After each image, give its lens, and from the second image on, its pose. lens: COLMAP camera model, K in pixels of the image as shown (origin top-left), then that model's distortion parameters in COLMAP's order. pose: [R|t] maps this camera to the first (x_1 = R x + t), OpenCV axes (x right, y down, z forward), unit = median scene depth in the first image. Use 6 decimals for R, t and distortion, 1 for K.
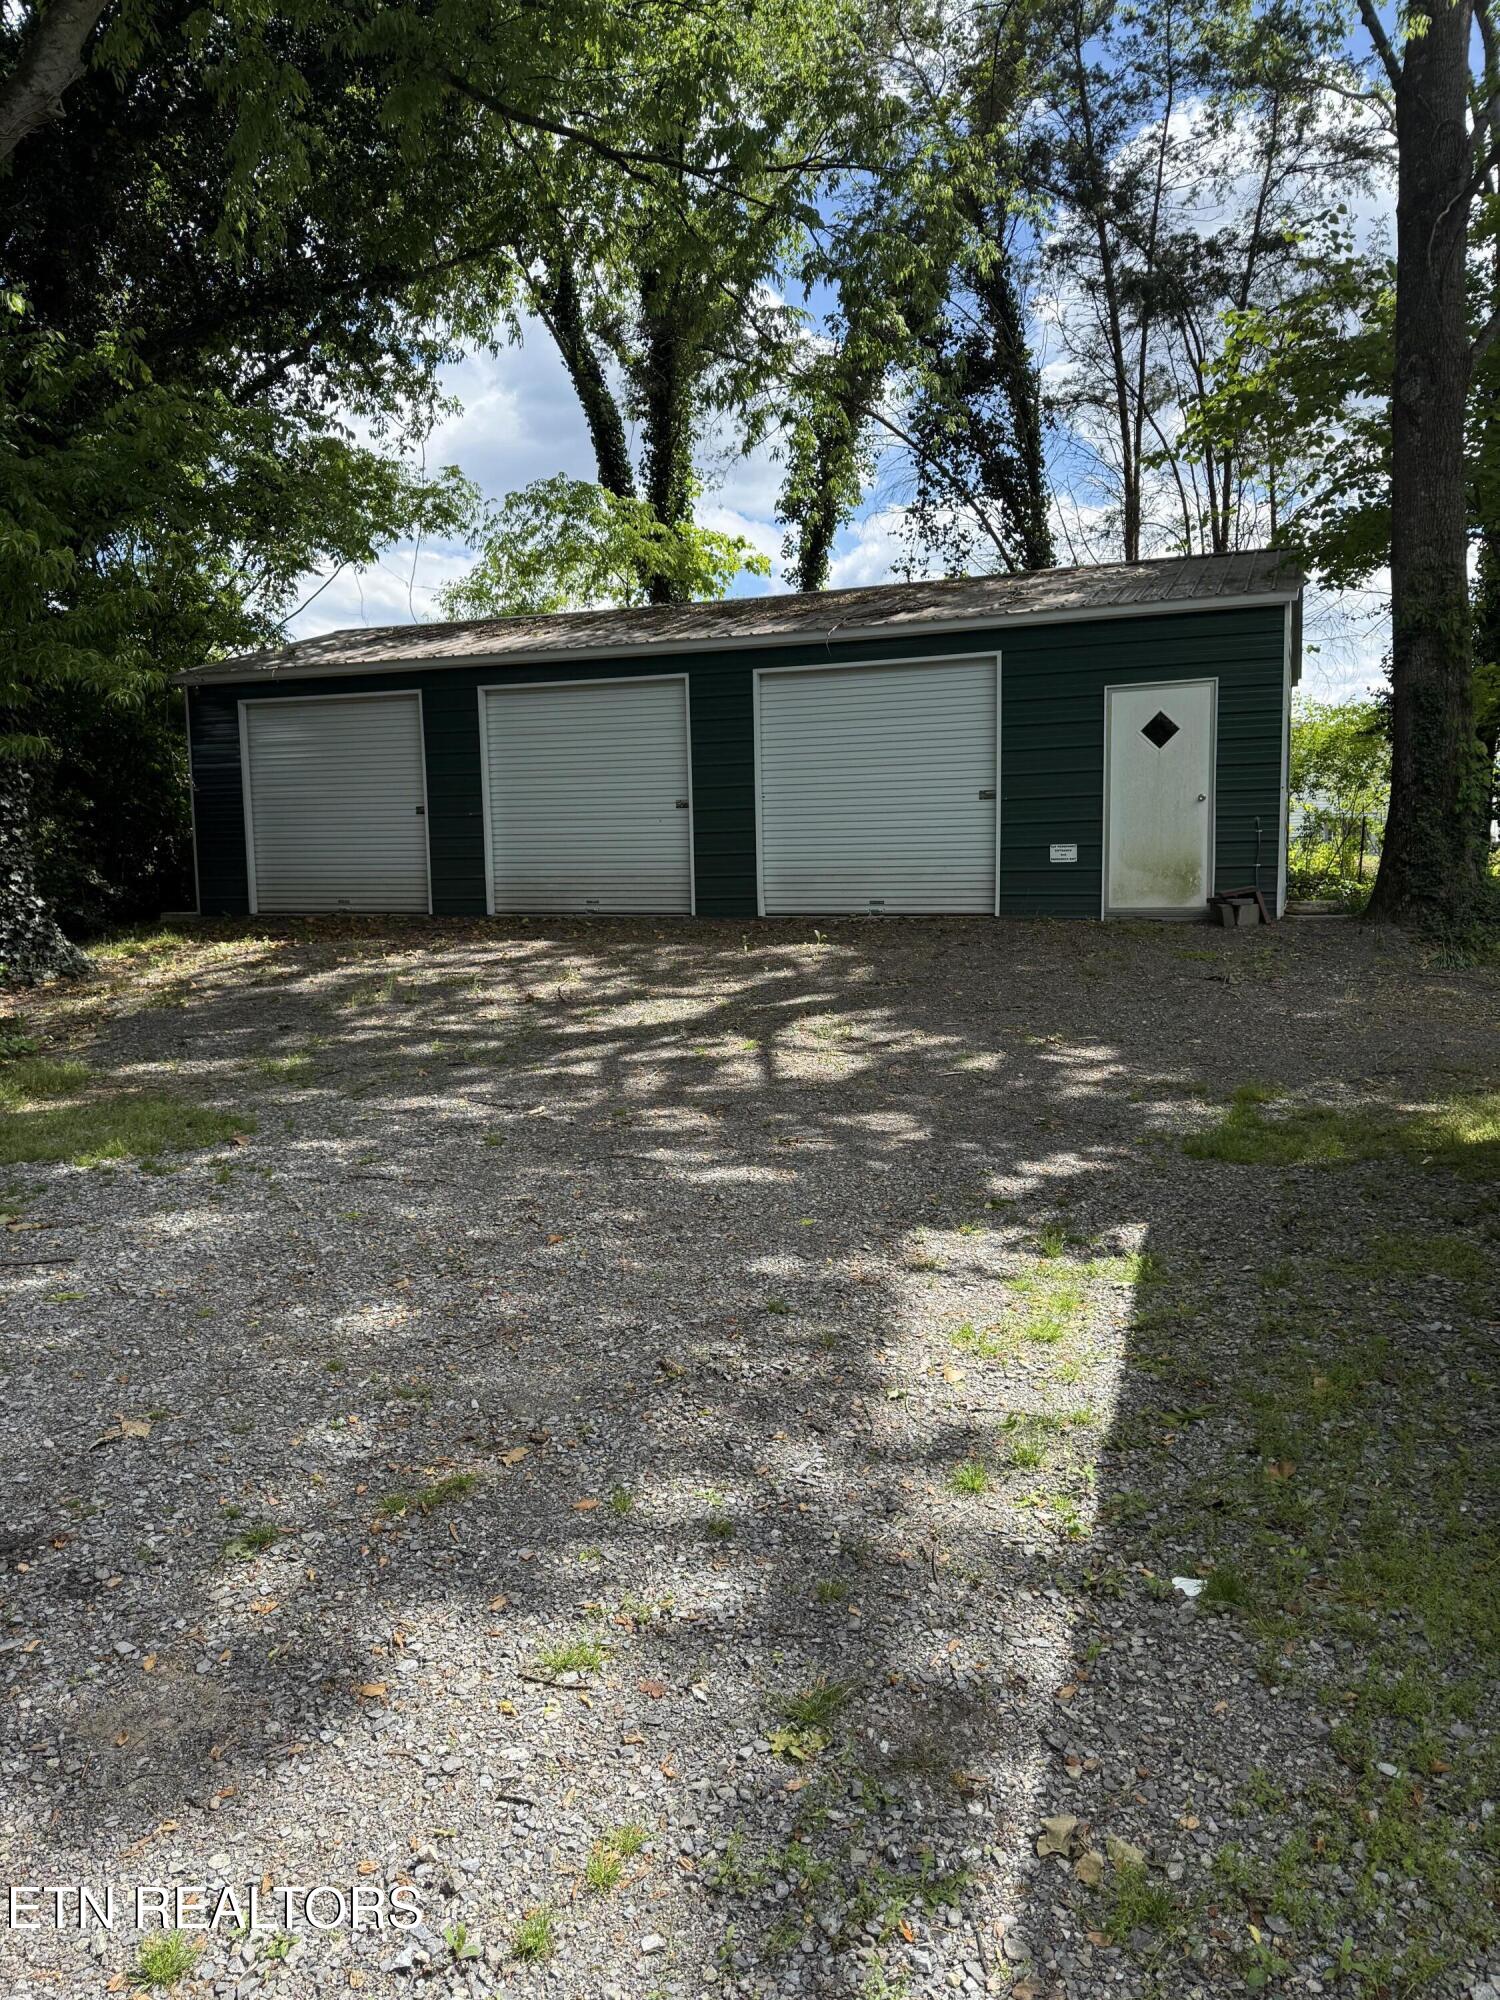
lens RADIAL K [[1393.2, 0, 750.0], [0, 1393.2, 1000.0], [0, 0, 1]] dist [0.157901, -0.235793]
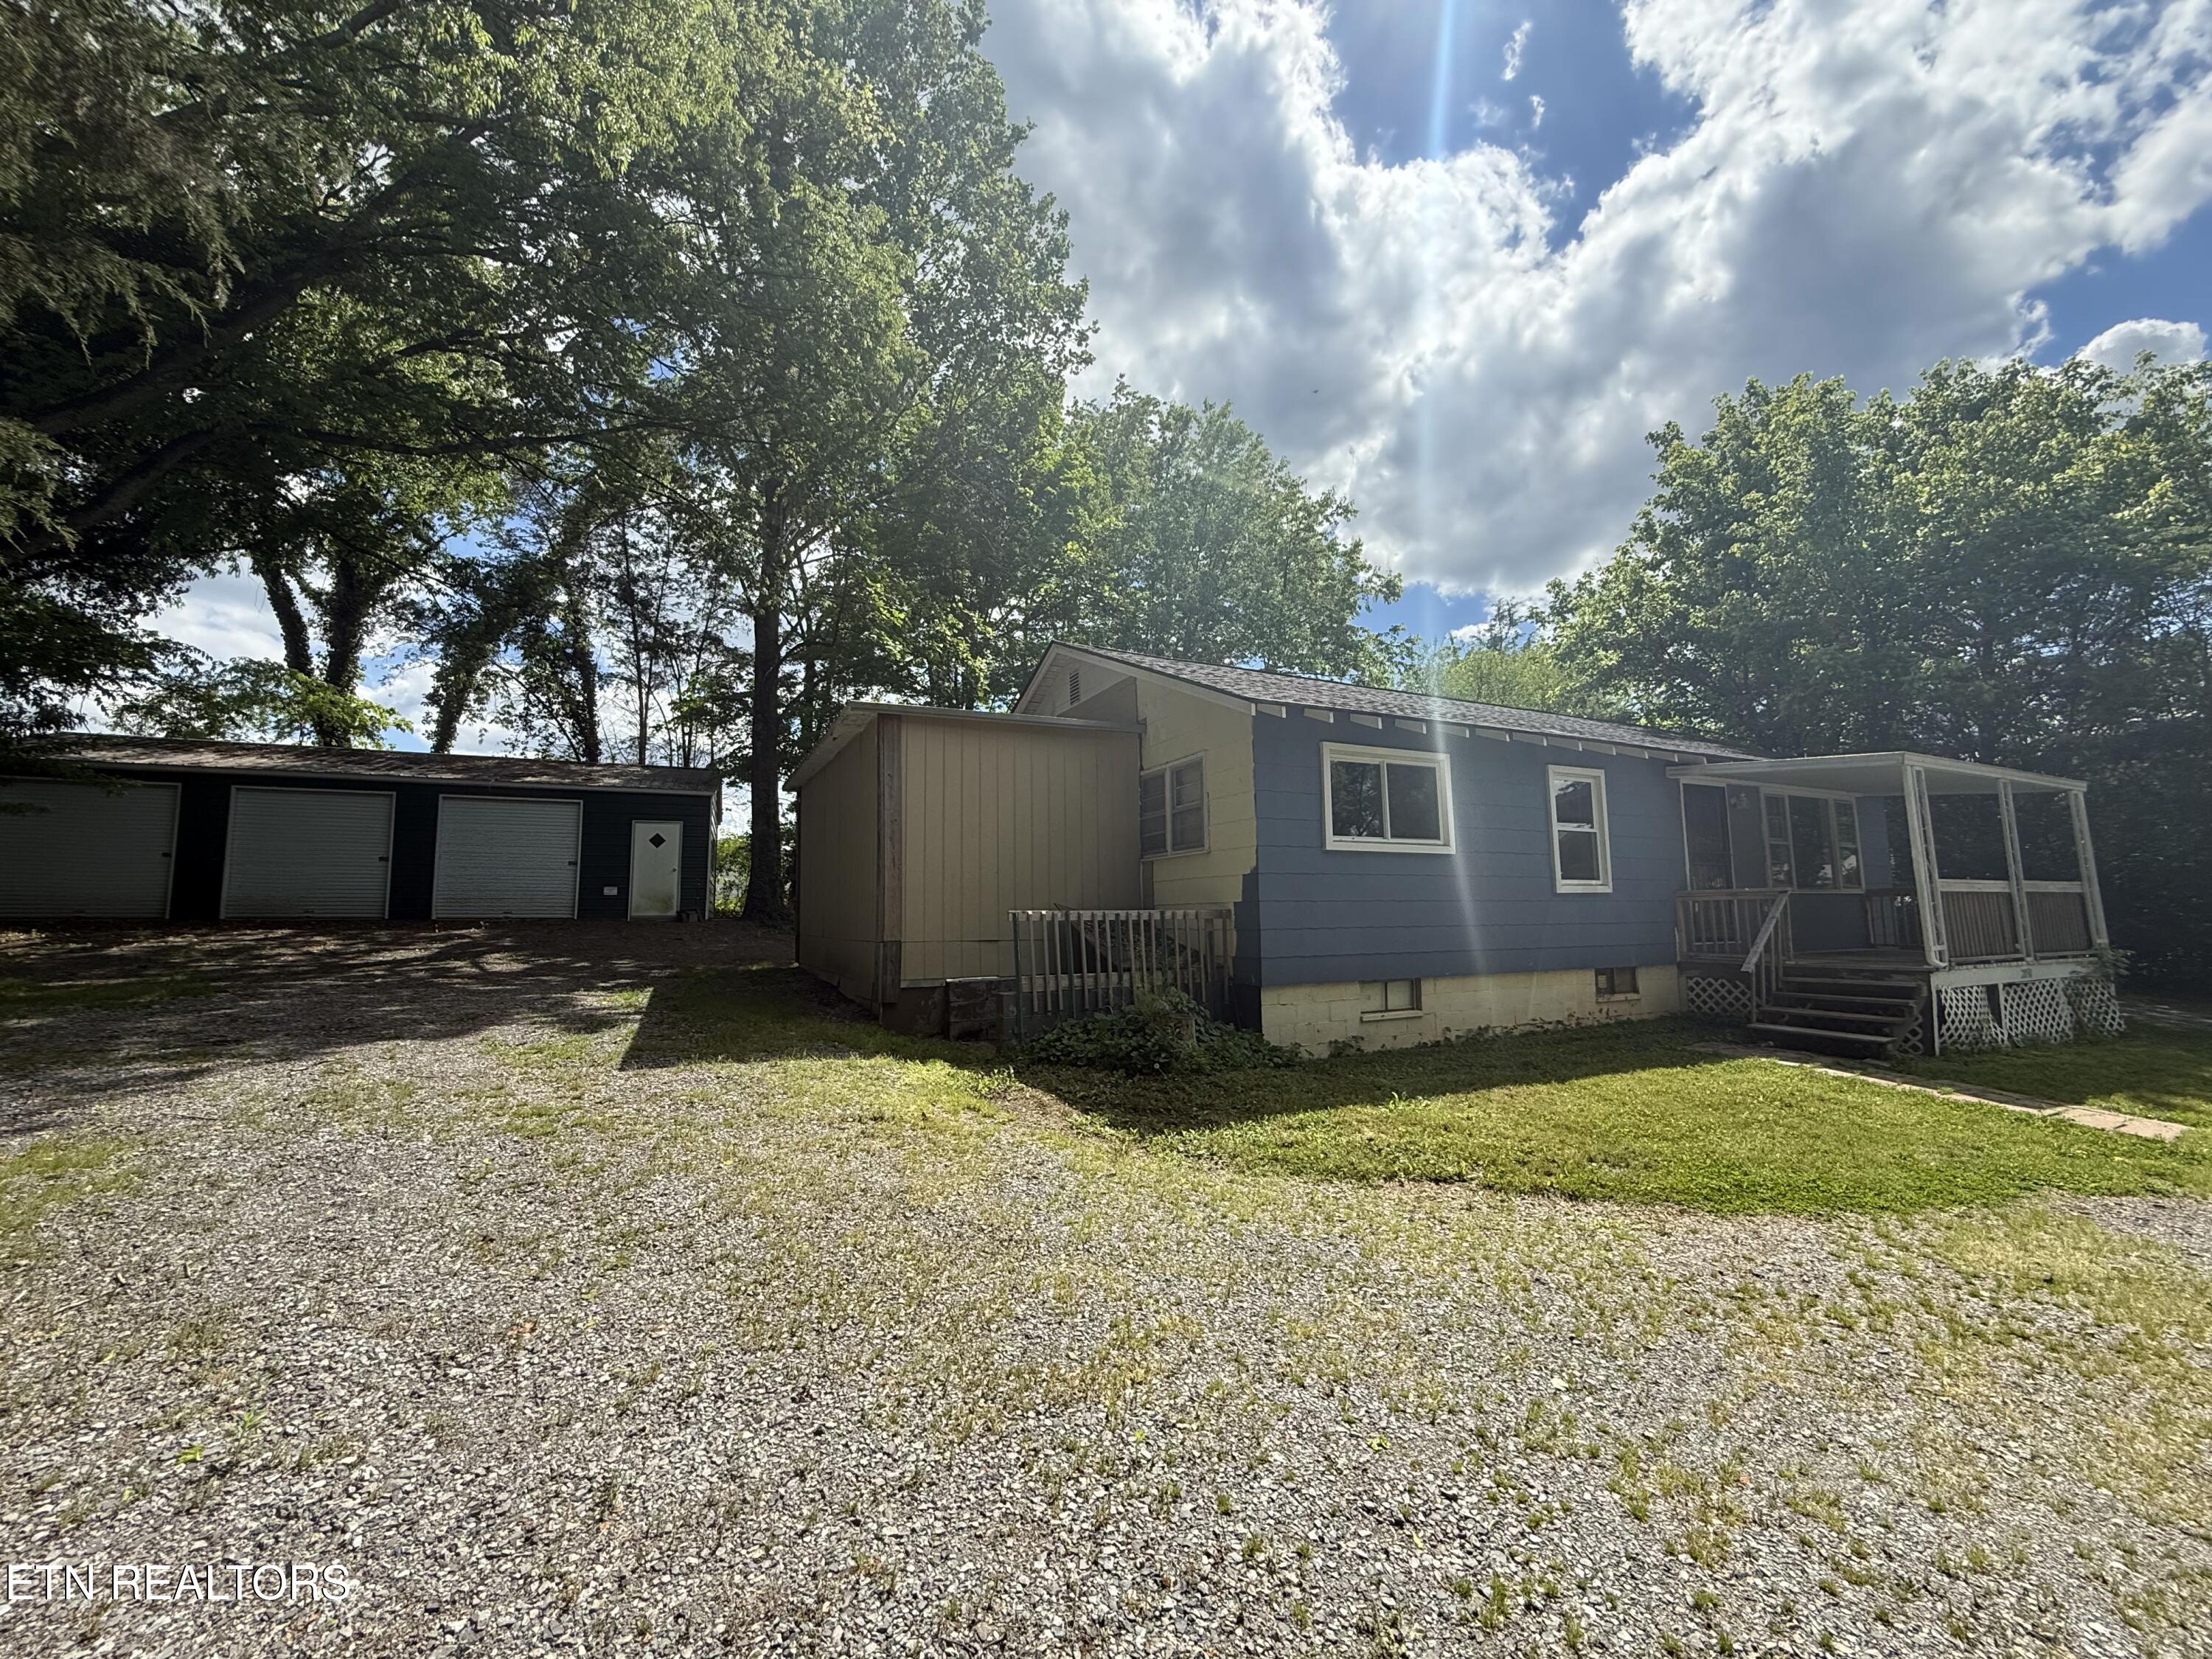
lens RADIAL K [[880.2, 0, 1095.5], [0, 880.2, 829.9], [0, 0, 1]] dist [0.000495, -0.000231]
pose [[0.732322, 0.081185, 0.676101, -0.117470], [0.057595, 0.981925, -0.180293, 0.068727], [-0.678518, 0.170973, 0.714410, -0.381482]]
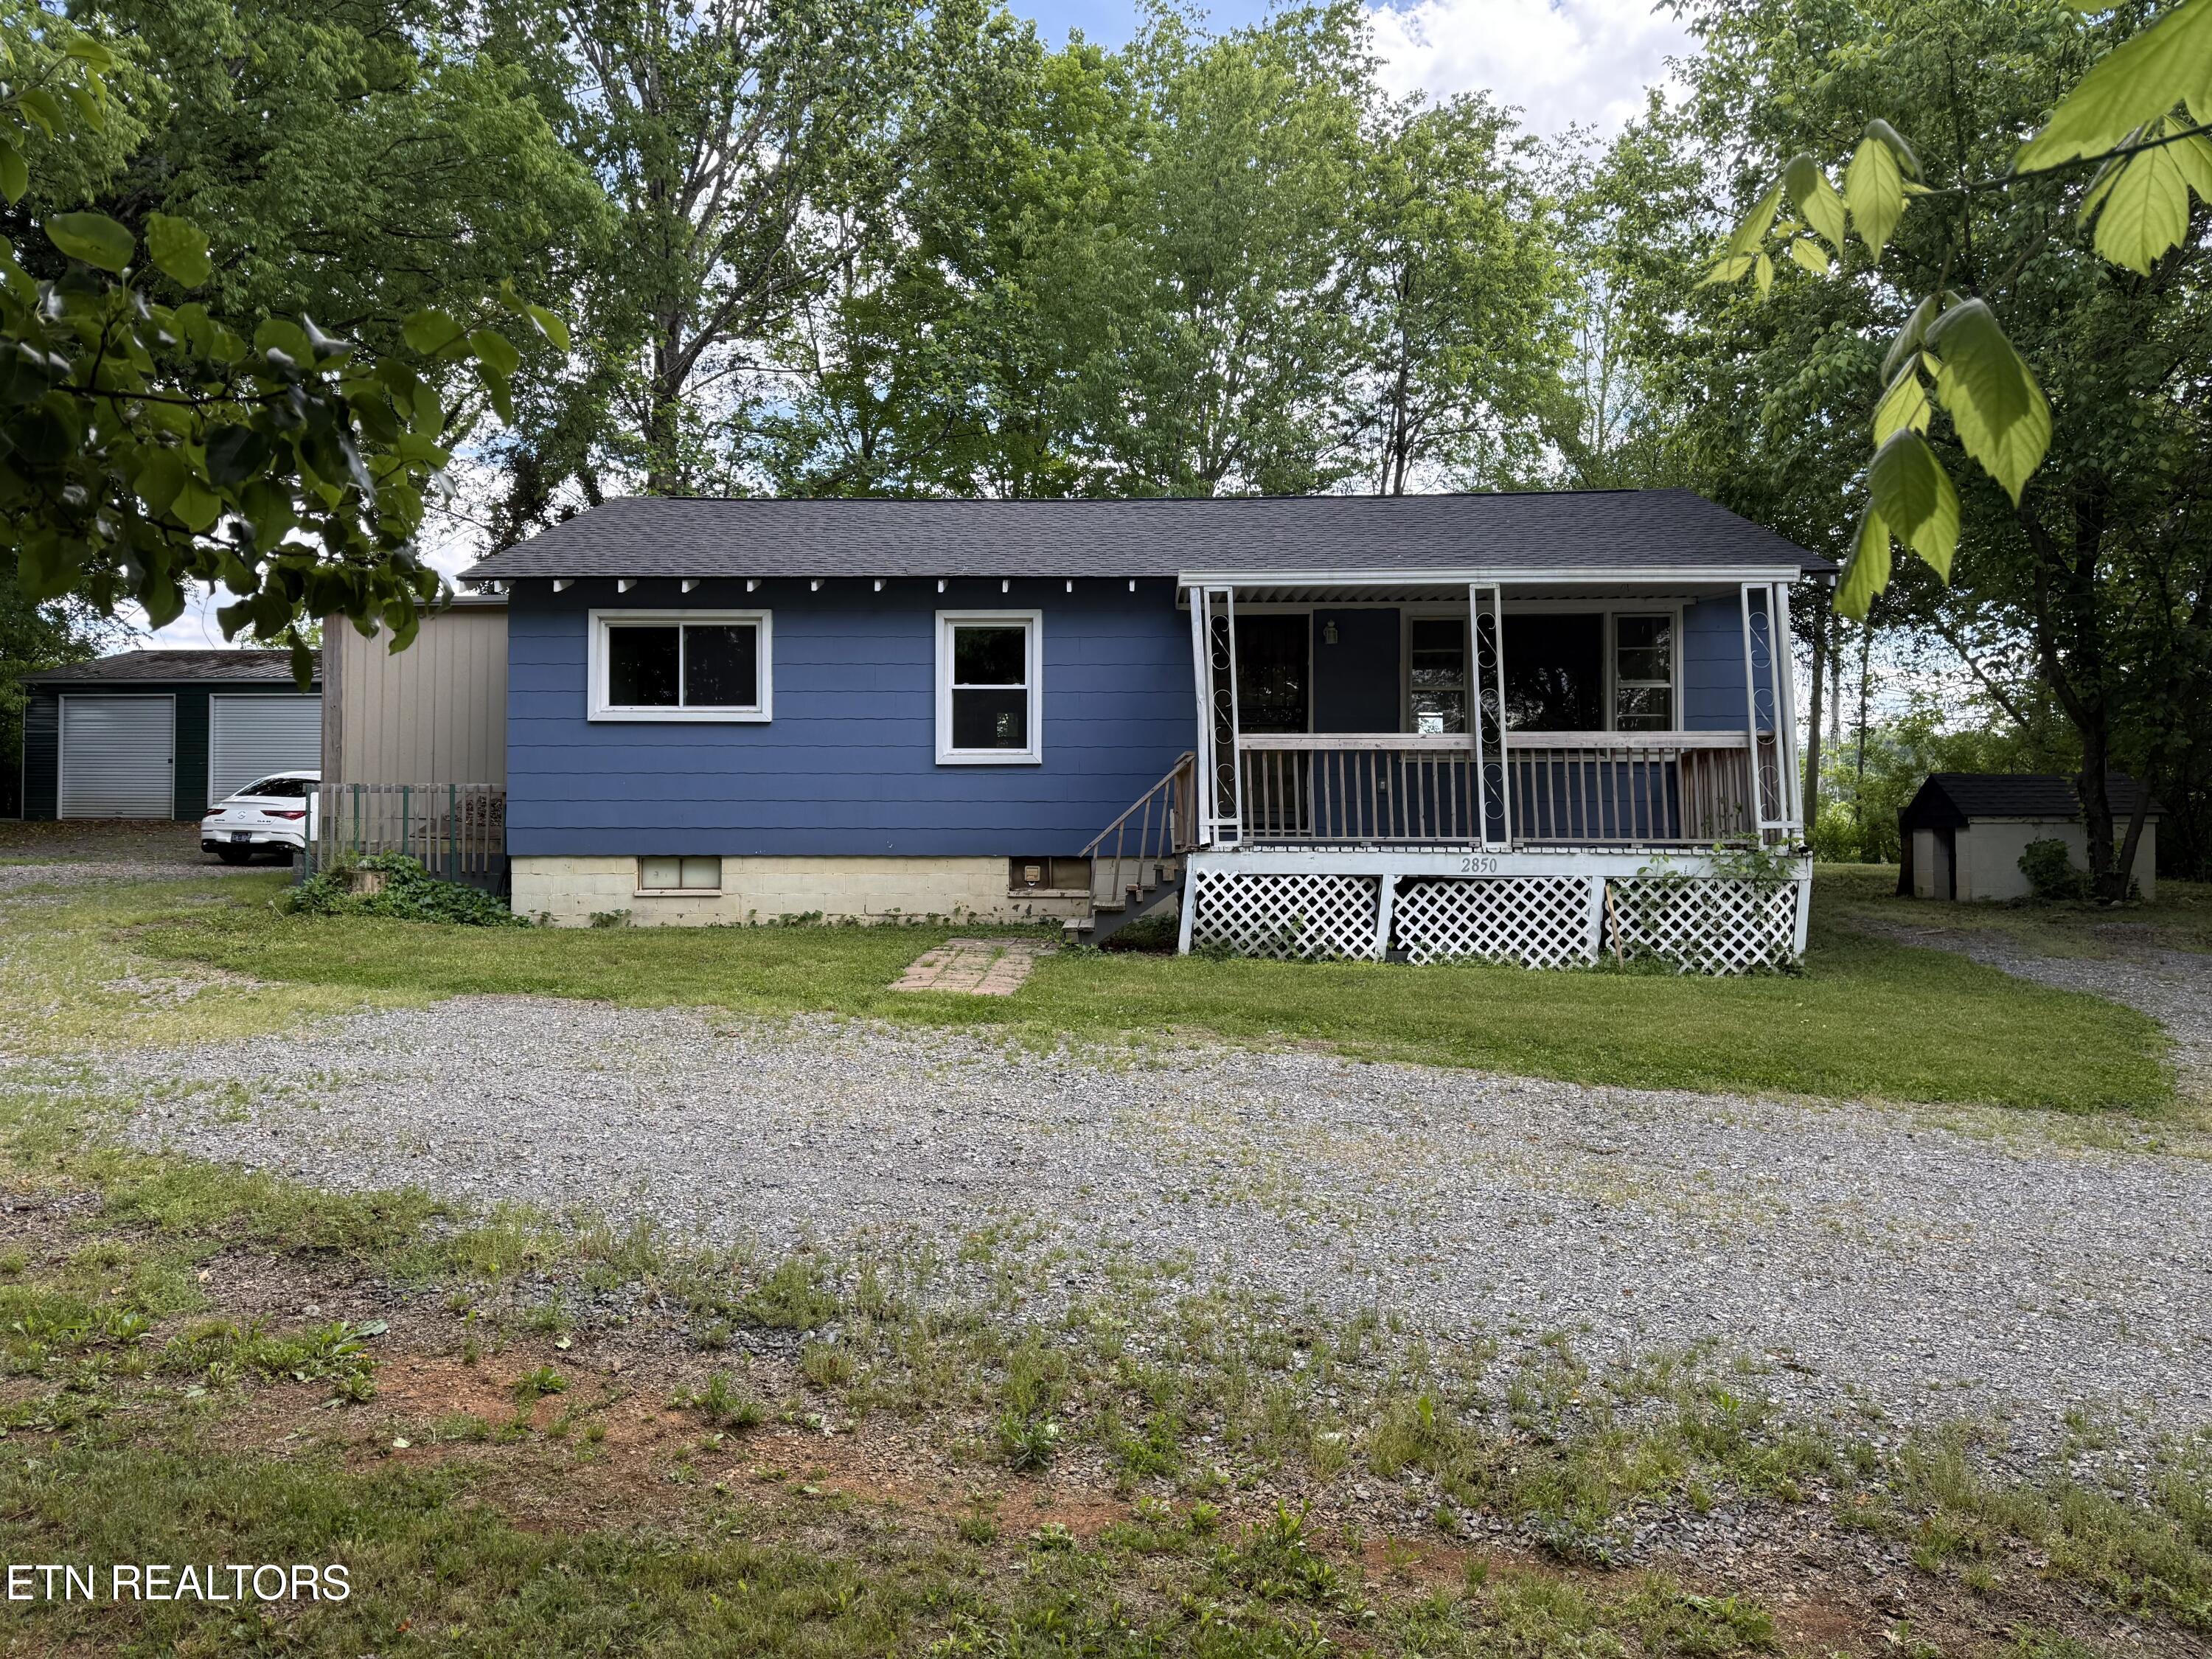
lens RADIAL K [[1540.9, 0, 1098.3], [0, 1540.9, 829.6], [0, 0, 1]] dist [0.157901, -0.235793]
pose [[0.967269, 0.031559, 0.251782, 0.799493], [-0.001024, 0.992714, -0.120493, 0.242698], [-0.253750, 0.116291, 0.960254, -1.553238]]
